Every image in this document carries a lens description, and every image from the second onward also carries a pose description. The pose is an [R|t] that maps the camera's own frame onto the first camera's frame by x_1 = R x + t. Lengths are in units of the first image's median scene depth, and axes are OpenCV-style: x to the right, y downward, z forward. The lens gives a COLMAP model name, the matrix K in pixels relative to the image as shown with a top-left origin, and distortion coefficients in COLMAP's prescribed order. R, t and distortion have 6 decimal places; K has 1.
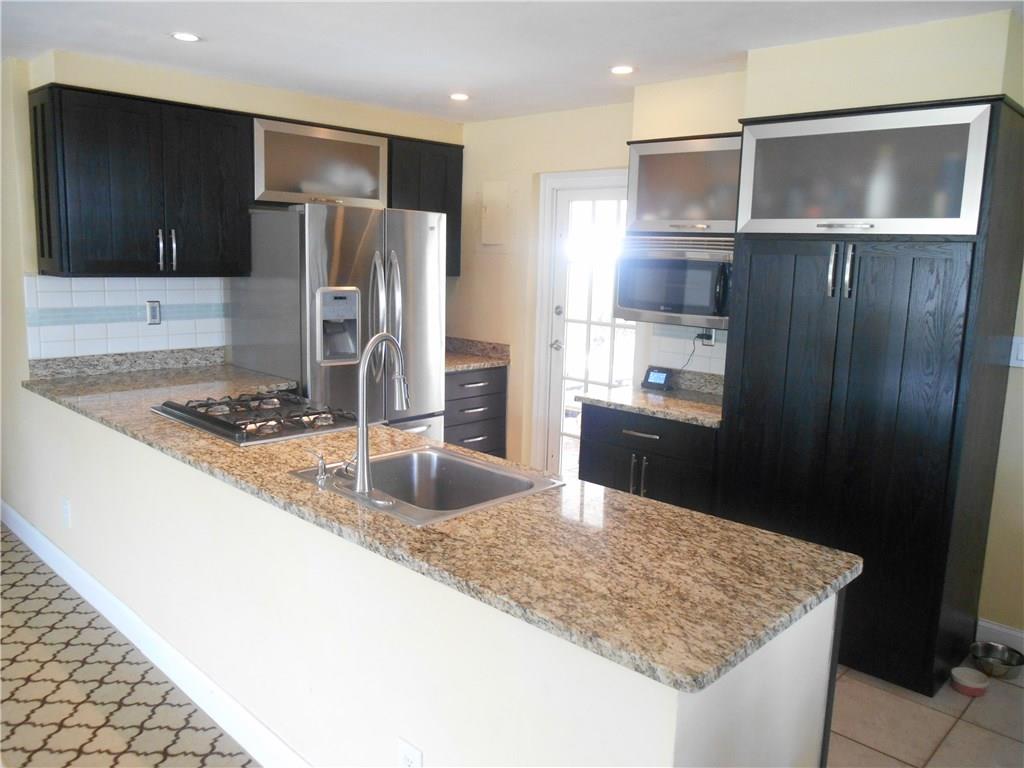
lens RADIAL K [[789.0, 0, 514.9], [0, 789.0, 381.1], [0, 0, 1]] dist [-0.028849, 0.015553]
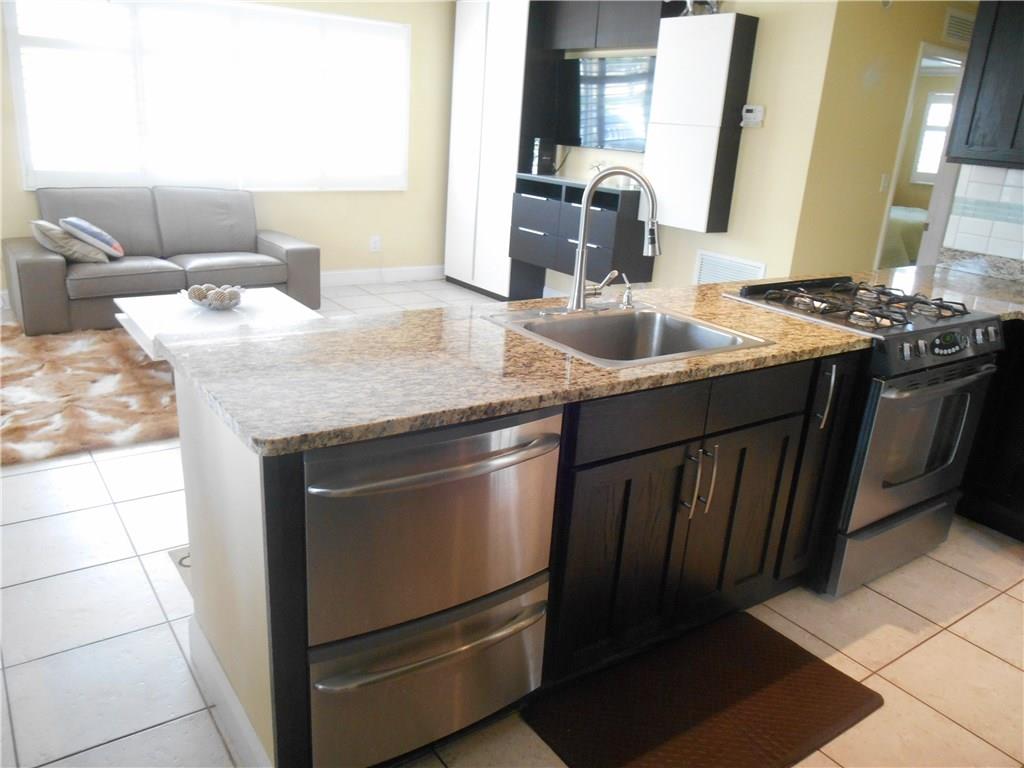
lens RADIAL K [[790.3, 0, 517.9], [0, 790.3, 383.8], [0, 0, 1]] dist [-0.034235, 0.010759]
pose [[-0.173673, 0.271855, -0.946537, 0.638244], [-0.232034, 0.922788, 0.307609, -0.060096], [0.957078, 0.273052, -0.097184, 0.761330]]
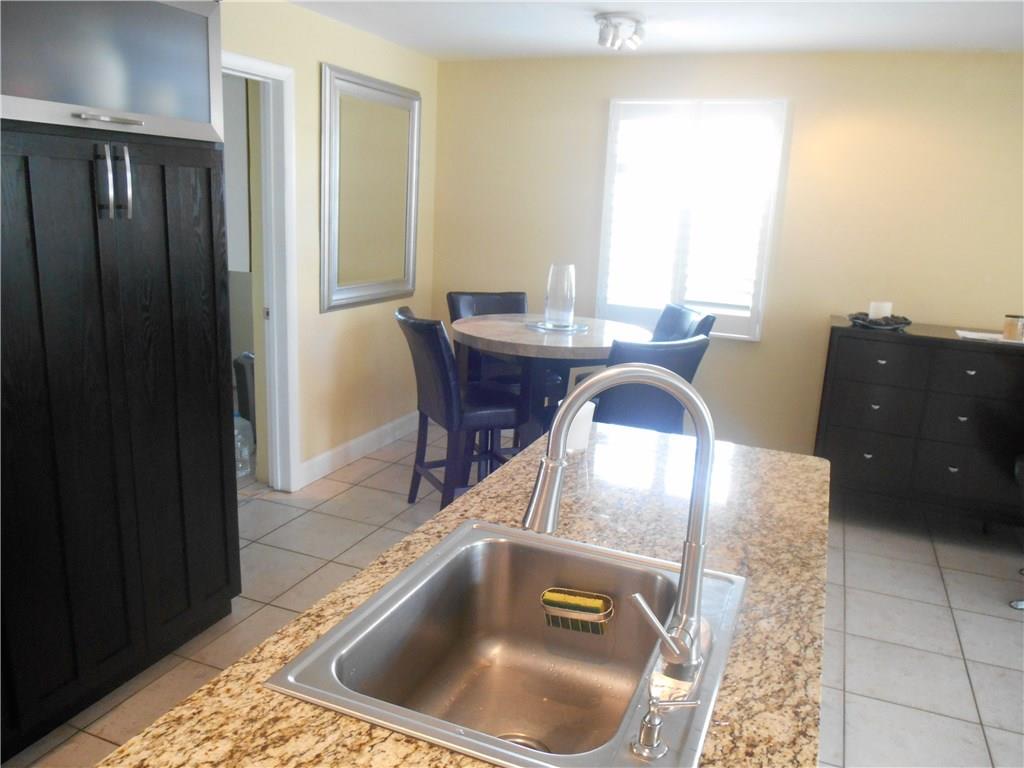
lens RADIAL K [[790.3, 0, 517.9], [0, 790.3, 383.8], [0, 0, 1]] dist [-0.034235, 0.010759]
pose [[-0.371850, -0.256528, 0.892144, -0.412976], [0.089472, 0.946680, 0.309502, -0.148497], [-0.923971, 0.194910, -0.329071, 0.892616]]
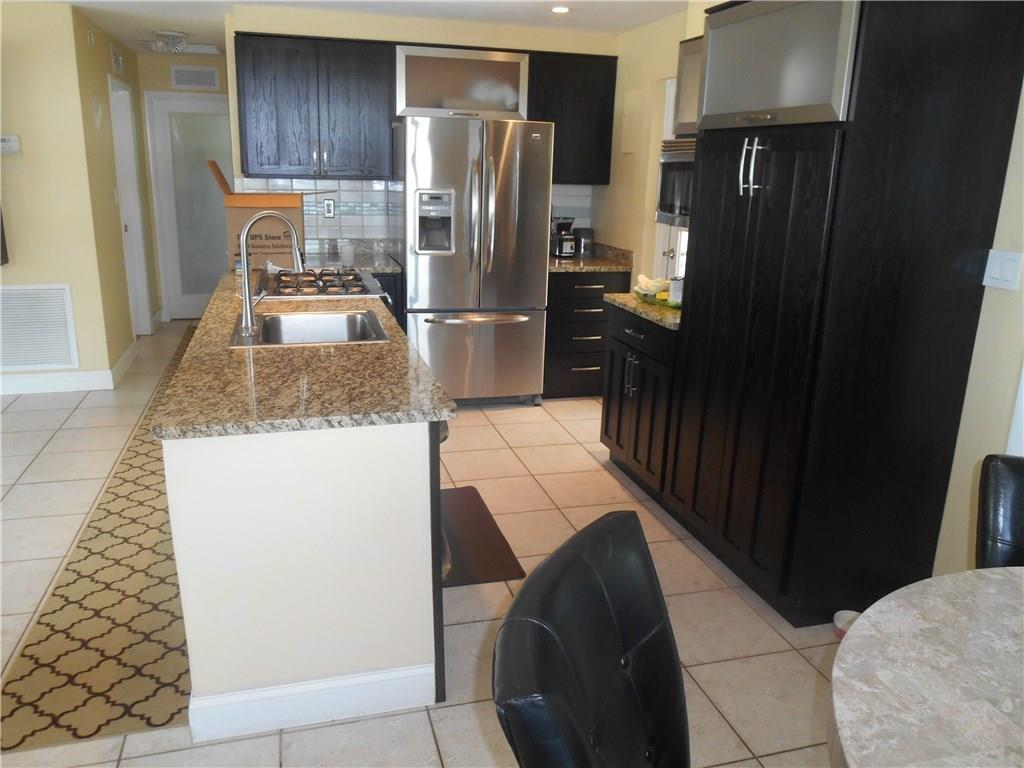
lens RADIAL K [[789.0, 0, 514.9], [0, 789.0, 381.1], [0, 0, 1]] dist [-0.028849, 0.015553]
pose [[0.865110, 0.126310, -0.485418, 0.636021], [-0.080626, 0.990207, 0.113970, 0.028406], [0.495060, -0.059459, 0.866822, 0.027600]]
